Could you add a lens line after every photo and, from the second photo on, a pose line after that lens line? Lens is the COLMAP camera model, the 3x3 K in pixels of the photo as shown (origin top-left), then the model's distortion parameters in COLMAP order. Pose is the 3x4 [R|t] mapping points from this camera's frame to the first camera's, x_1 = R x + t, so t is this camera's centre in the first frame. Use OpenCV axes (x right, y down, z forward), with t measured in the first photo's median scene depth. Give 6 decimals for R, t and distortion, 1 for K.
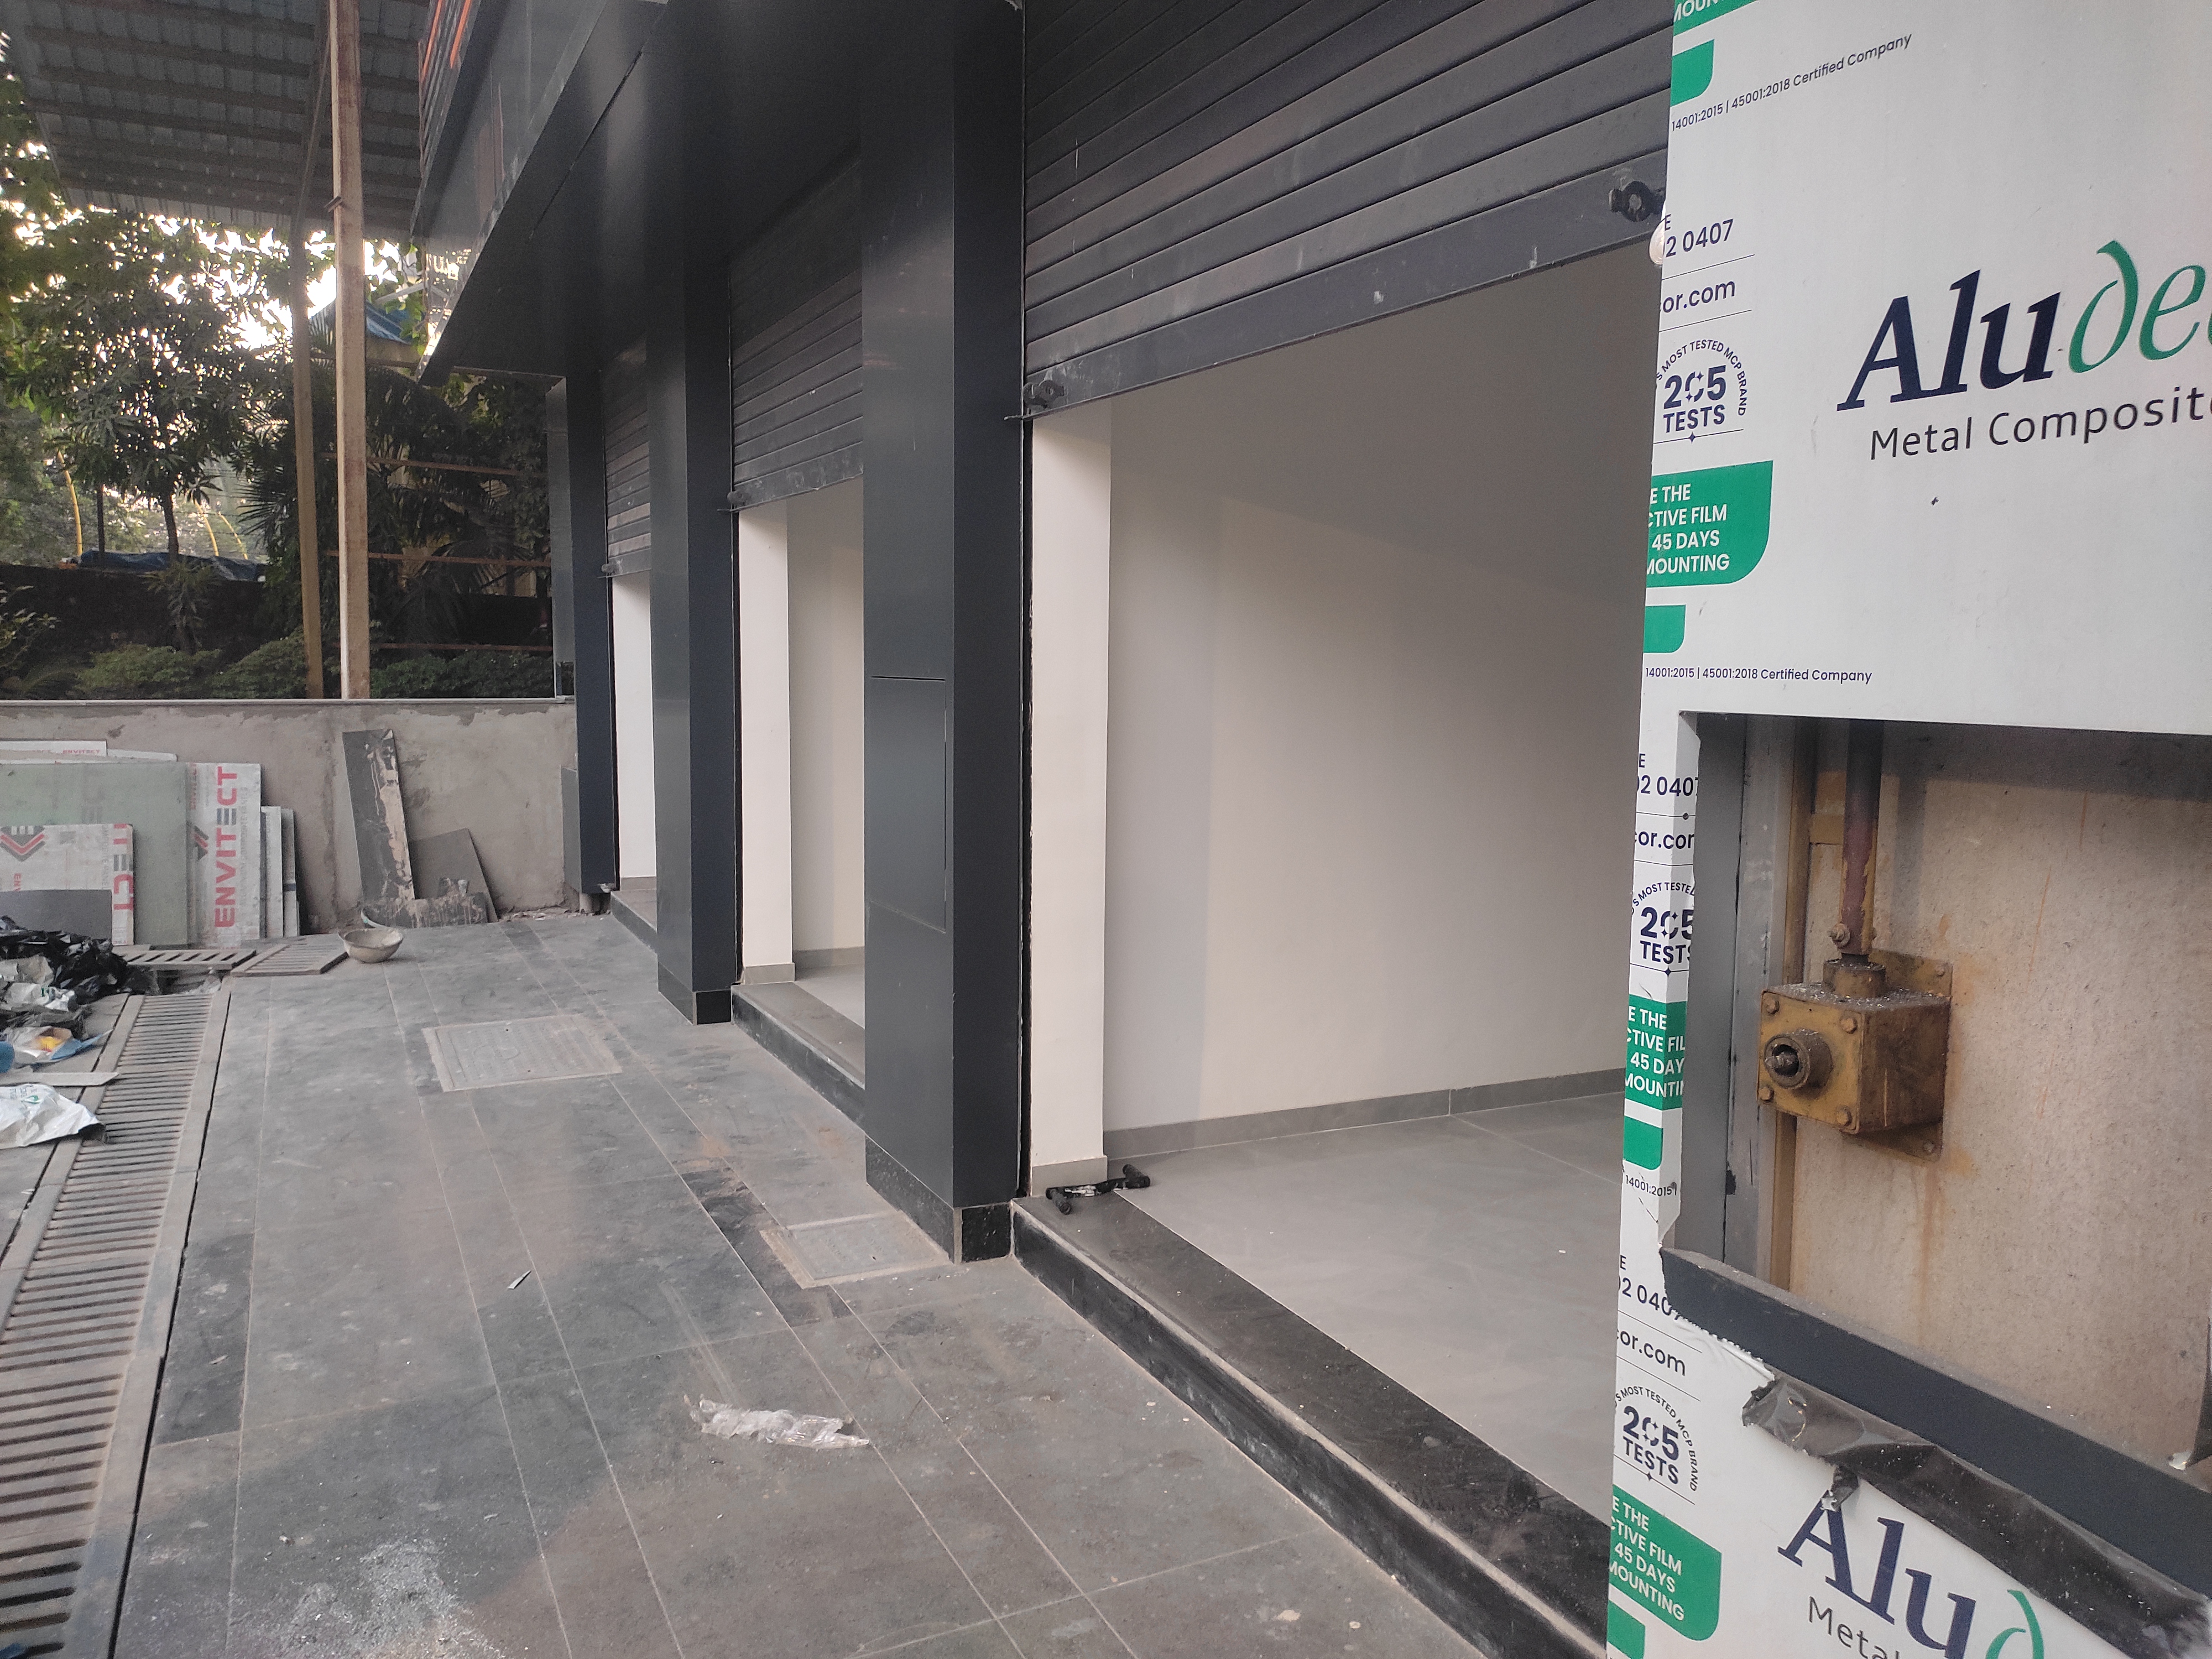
lens RADIAL K [[1647.9, 0, 1109.4], [0, 1647.9, 834.1], [0, 0, 1]] dist [0.060682, -0.042986]
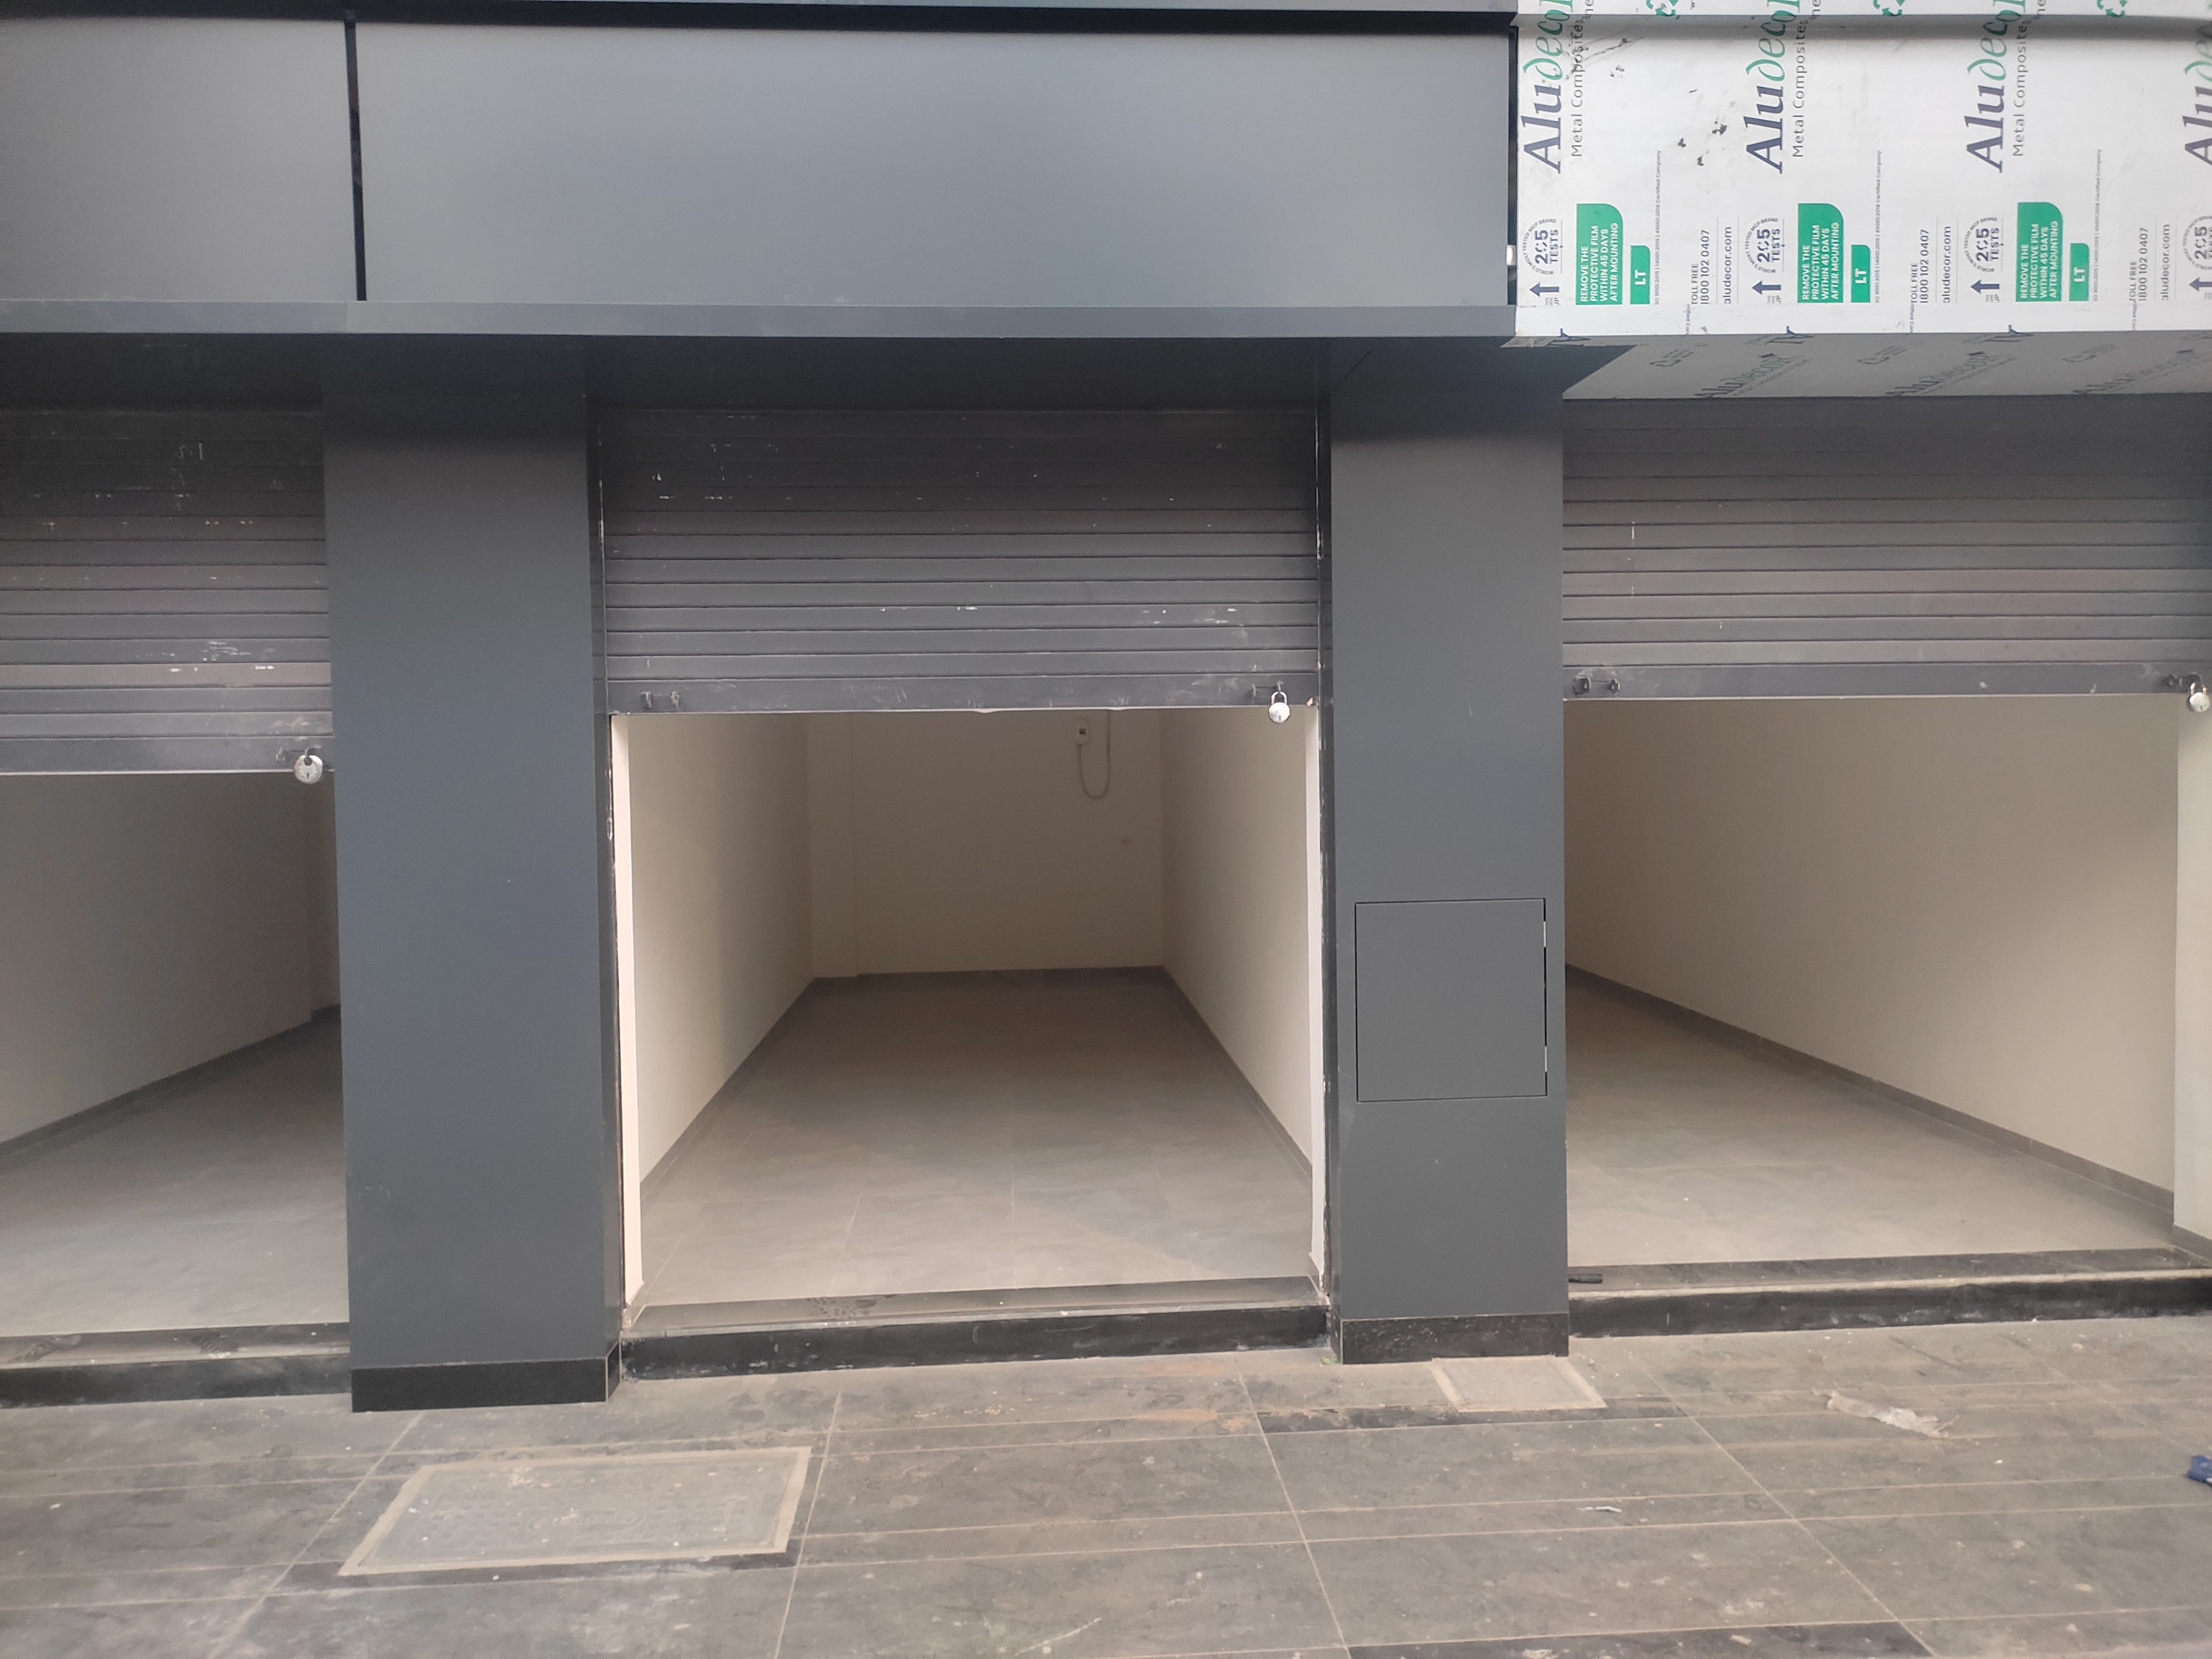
lens RADIAL K [[1647.9, 0, 1118.3], [0, 1647.9, 815.5], [0, 0, 1]] dist [0.060682, -0.042986]
pose [[0.378098, -0.059138, 0.923875, -1.172981], [0.119216, 0.992759, 0.014758, -0.179582], [-0.918057, 0.104561, 0.382410, 0.670653]]
